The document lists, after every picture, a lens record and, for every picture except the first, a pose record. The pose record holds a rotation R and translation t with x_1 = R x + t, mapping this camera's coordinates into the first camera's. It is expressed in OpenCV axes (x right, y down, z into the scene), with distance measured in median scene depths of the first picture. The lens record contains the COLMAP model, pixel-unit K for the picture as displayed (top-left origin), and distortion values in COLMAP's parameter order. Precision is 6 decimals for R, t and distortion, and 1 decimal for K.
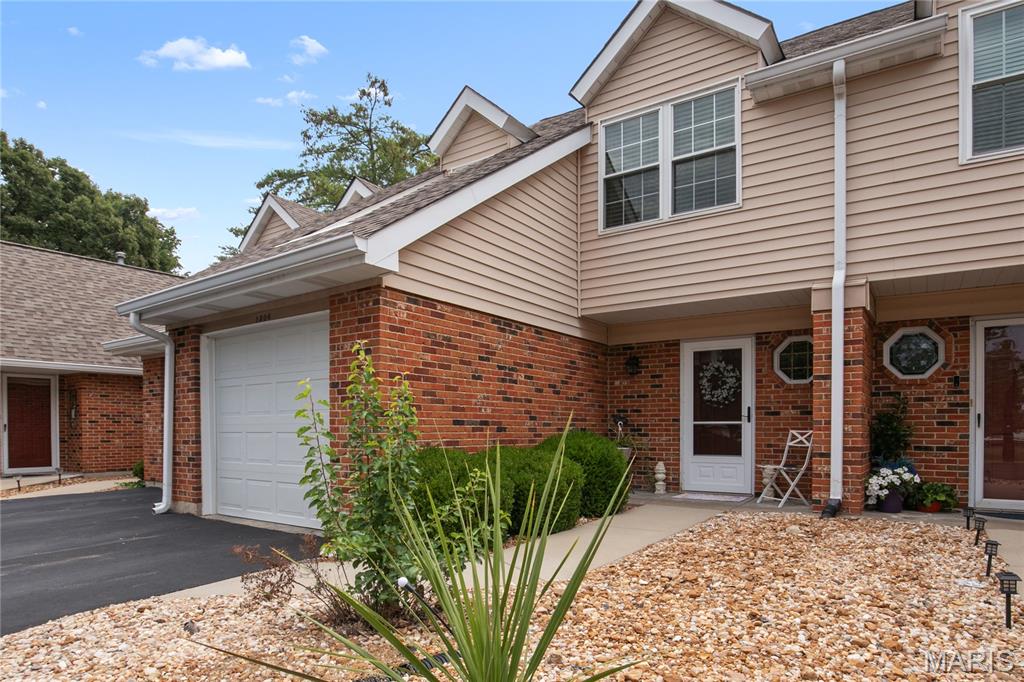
lens RADIAL K [[552.6, 0, 512.0], [0, 552.6, 341.0], [0, 0, 1]] dist [-0.018493, -0.000051]
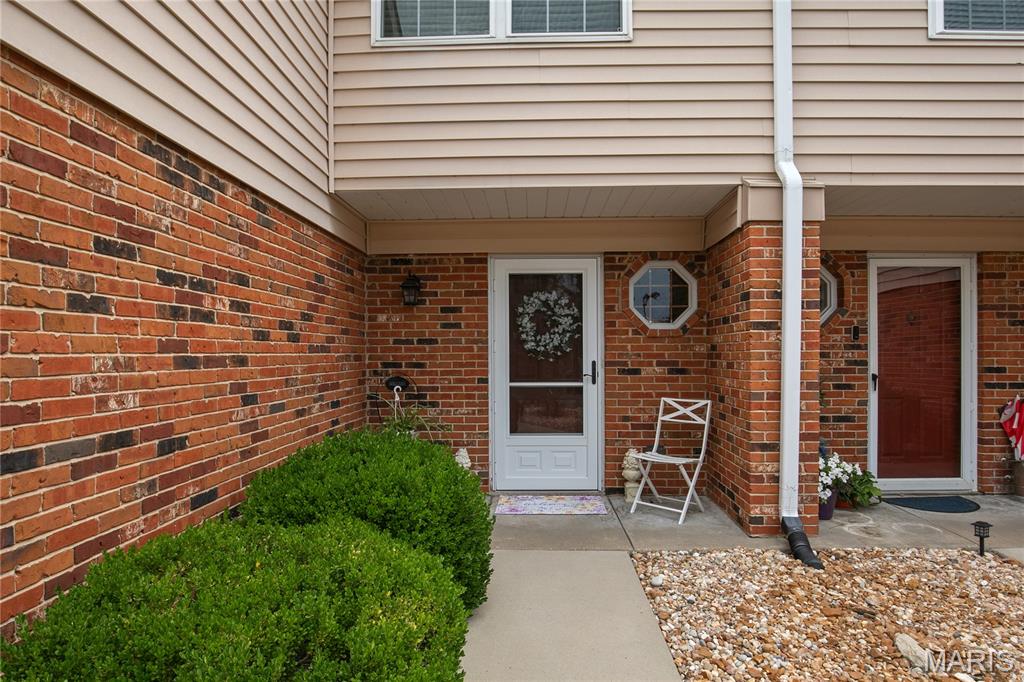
lens RADIAL K [[552.6, 0, 512.0], [0, 552.6, 341.0], [0, 0, 1]] dist [-0.018493, -0.000051]
pose [[0.831437, 0.000804, 0.555619, -0.029919], [-0.075136, 0.990976, 0.111002, 0.028129], [-0.550516, -0.134038, 0.823994, 0.508411]]
